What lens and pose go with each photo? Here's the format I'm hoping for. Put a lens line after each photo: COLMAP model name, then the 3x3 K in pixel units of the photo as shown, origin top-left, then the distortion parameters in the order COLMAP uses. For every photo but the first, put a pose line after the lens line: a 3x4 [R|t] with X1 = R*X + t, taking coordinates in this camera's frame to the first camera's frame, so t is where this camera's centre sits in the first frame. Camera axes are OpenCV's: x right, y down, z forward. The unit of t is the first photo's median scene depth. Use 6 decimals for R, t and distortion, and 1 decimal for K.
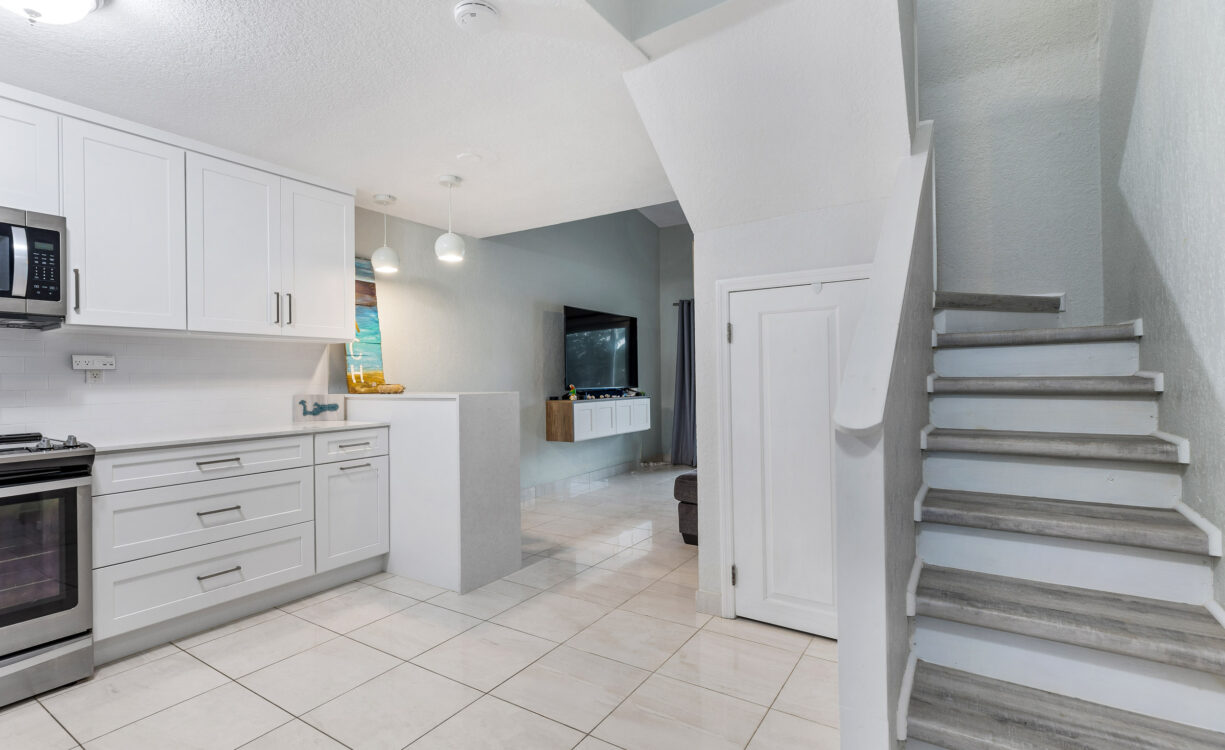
lens RADIAL K [[564.4, 0, 608.0], [0, 564.4, 375.1], [0, 0, 1]] dist [-0.002025, 0.001236]
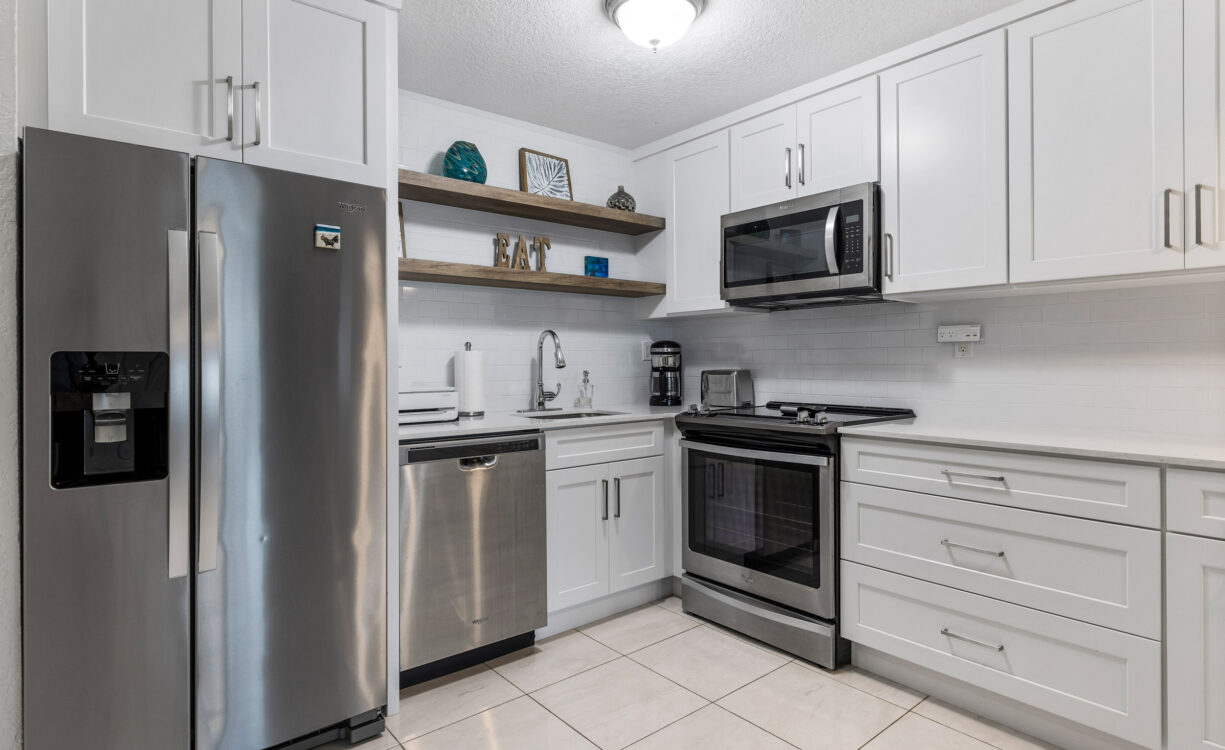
lens RADIAL K [[655.3, 0, 611.7], [0, 655.3, 353.6], [0, 0, 1]] dist [-0.004372, 0.000532]
pose [[-0.321583, 0.007182, -0.946854, 0.192701], [0.010625, 0.999936, 0.003976, -0.001738], [0.946822, -0.008782, -0.321639, 0.841155]]
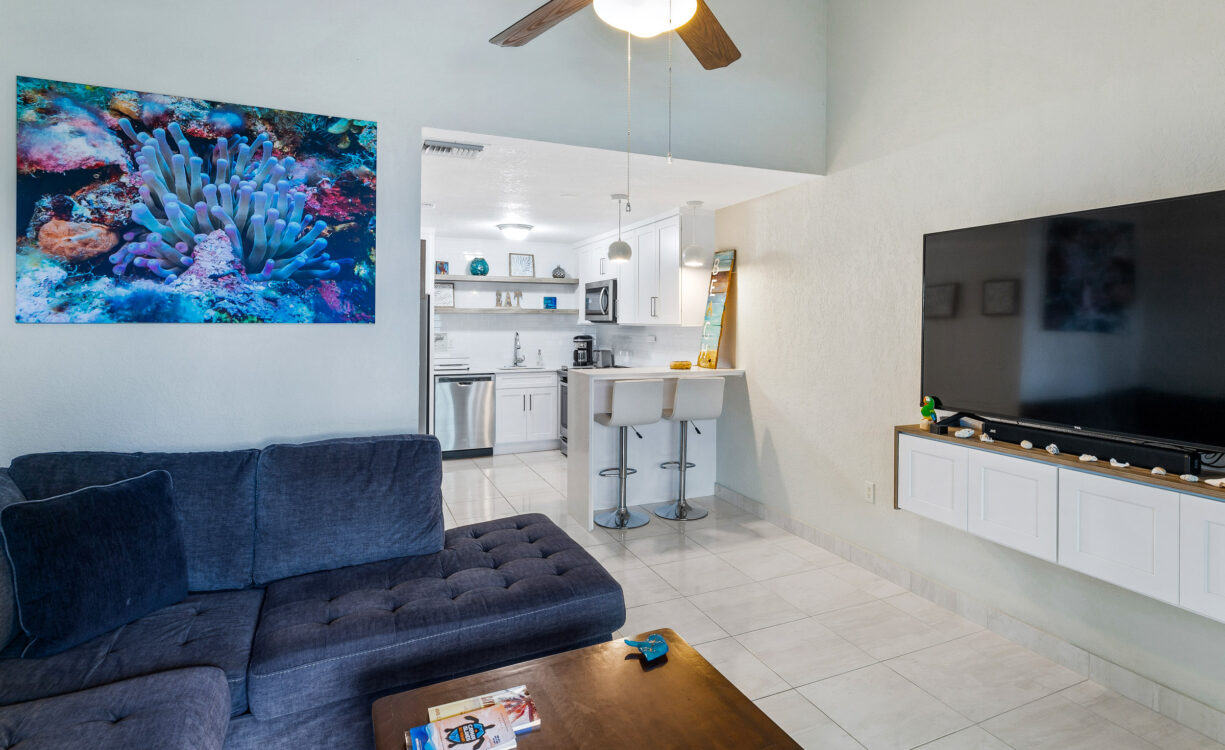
lens RADIAL K [[617.6, 0, 641.3], [0, 617.6, 325.1], [0, 0, 1]] dist [-0.006811, -0.000924]
pose [[-0.541301, 0.014933, -0.840696, 1.066630], [0.005326, 0.999883, 0.014331, -0.112629], [0.840812, 0.003280, -0.541317, 2.282345]]
